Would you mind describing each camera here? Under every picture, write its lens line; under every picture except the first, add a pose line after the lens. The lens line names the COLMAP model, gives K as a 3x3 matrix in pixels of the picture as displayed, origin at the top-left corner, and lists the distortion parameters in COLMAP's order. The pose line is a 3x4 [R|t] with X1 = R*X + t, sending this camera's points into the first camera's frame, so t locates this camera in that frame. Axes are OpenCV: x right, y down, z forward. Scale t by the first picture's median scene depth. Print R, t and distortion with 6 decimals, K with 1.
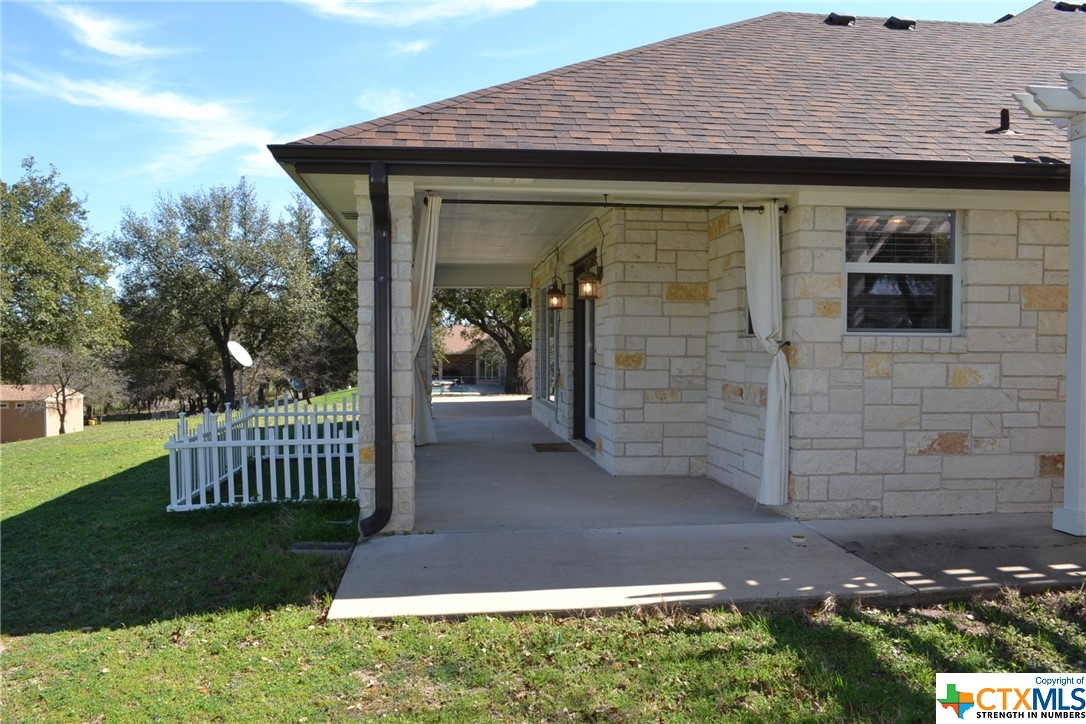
lens RADIAL K [[860.1, 0, 546.6], [0, 860.1, 363.2], [0, 0, 1]] dist [-0.005367, -0.002910]
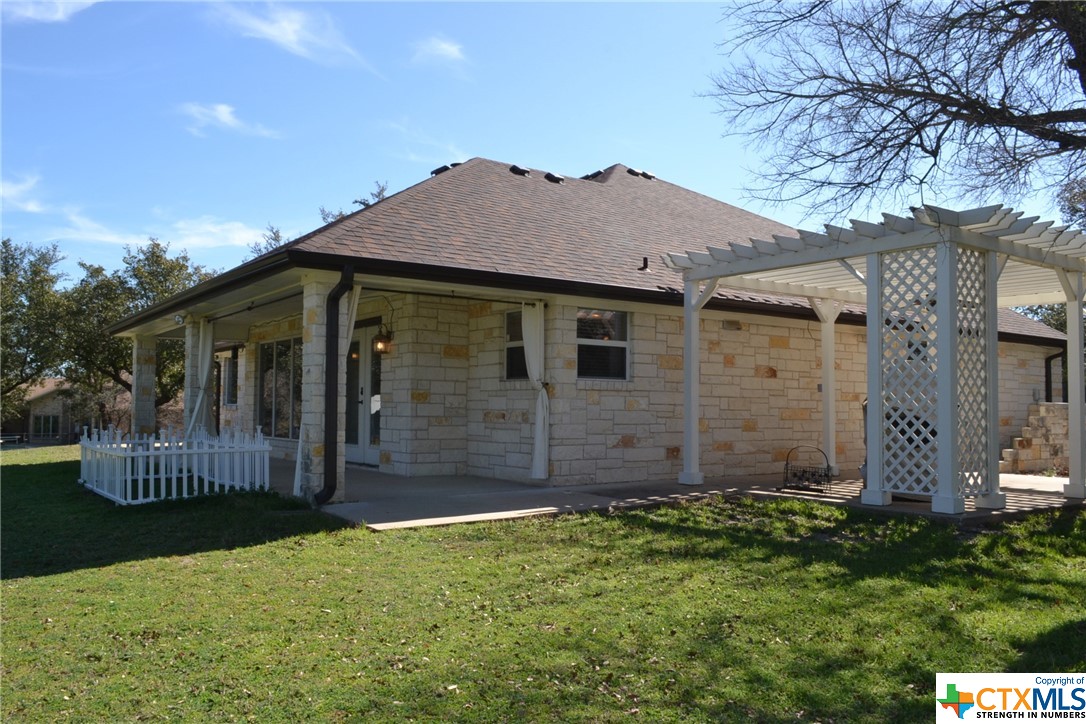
lens RADIAL K [[860.1, 0, 539.7], [0, 860.1, 364.3], [0, 0, 1]] dist [-0.005367, -0.002910]
pose [[0.875770, 0.028964, 0.481859, -0.552509], [0.003742, 0.997761, -0.066776, 0.051673], [-0.482715, 0.060283, 0.873700, -0.483343]]
